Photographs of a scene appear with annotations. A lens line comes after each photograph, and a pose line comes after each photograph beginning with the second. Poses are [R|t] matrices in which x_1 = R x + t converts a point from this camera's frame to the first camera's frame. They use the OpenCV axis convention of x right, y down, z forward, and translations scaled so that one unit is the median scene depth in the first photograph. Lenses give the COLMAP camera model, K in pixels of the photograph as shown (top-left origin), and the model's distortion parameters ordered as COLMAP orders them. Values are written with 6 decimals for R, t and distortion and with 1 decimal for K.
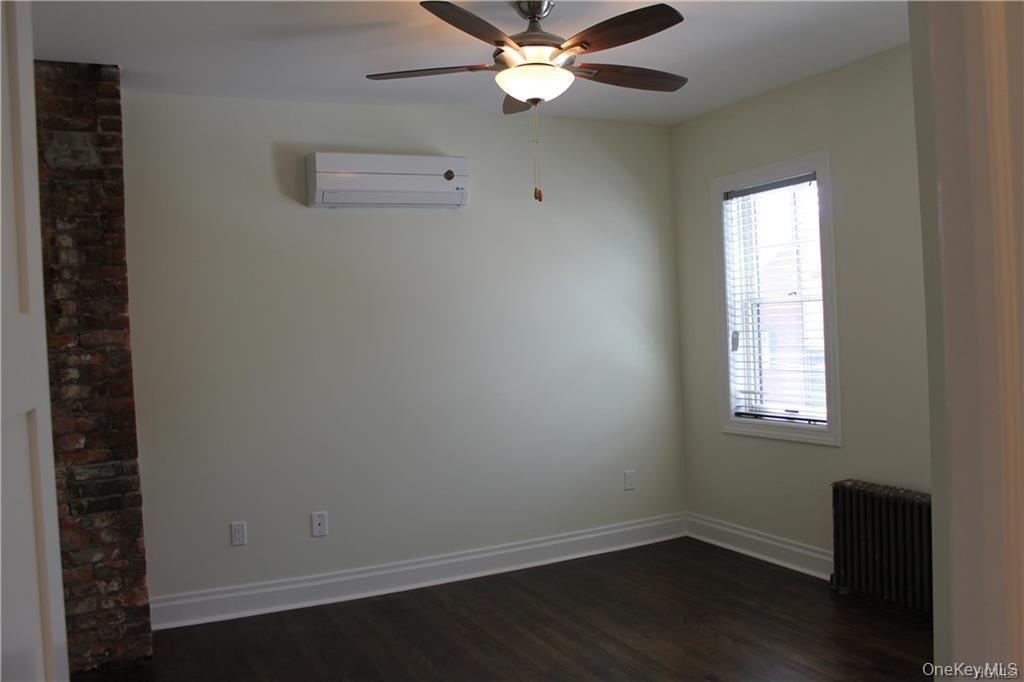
lens RADIAL K [[863.2, 0, 517.5], [0, 863.2, 336.0], [0, 0, 1]] dist [-0.155204, 0.131377]
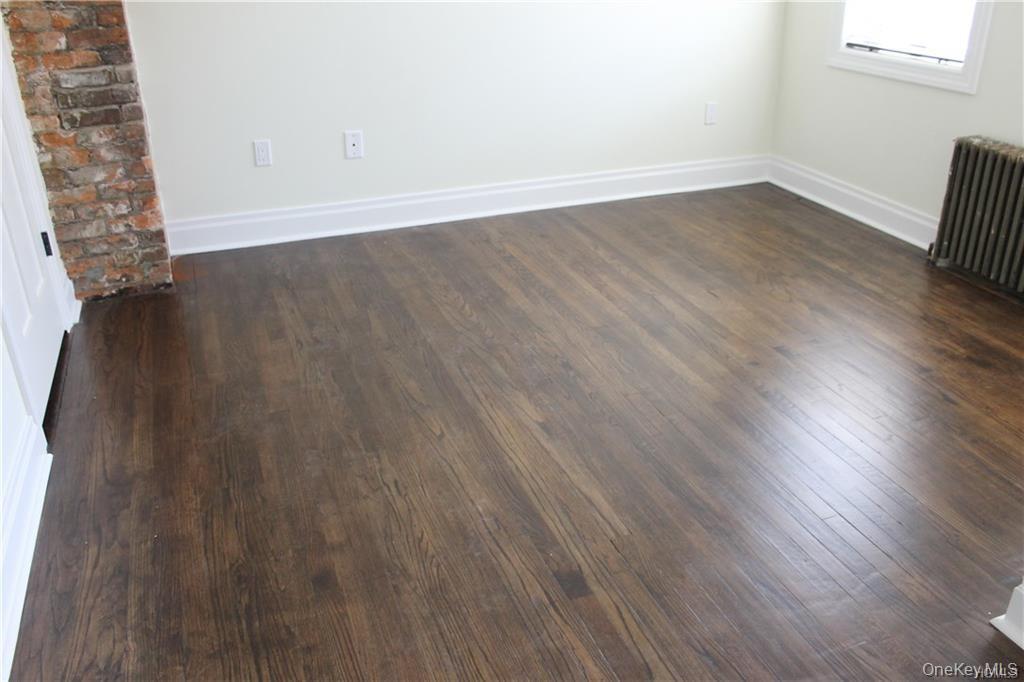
lens RADIAL K [[863.2, 0, 517.5], [0, 863.2, 336.0], [0, 0, 1]] dist [-0.155204, 0.131377]
pose [[0.995355, 0.072924, -0.062853, 0.008949], [-0.039795, 0.906131, 0.421121, 0.025943], [0.087663, -0.416664, 0.904824, 0.157101]]
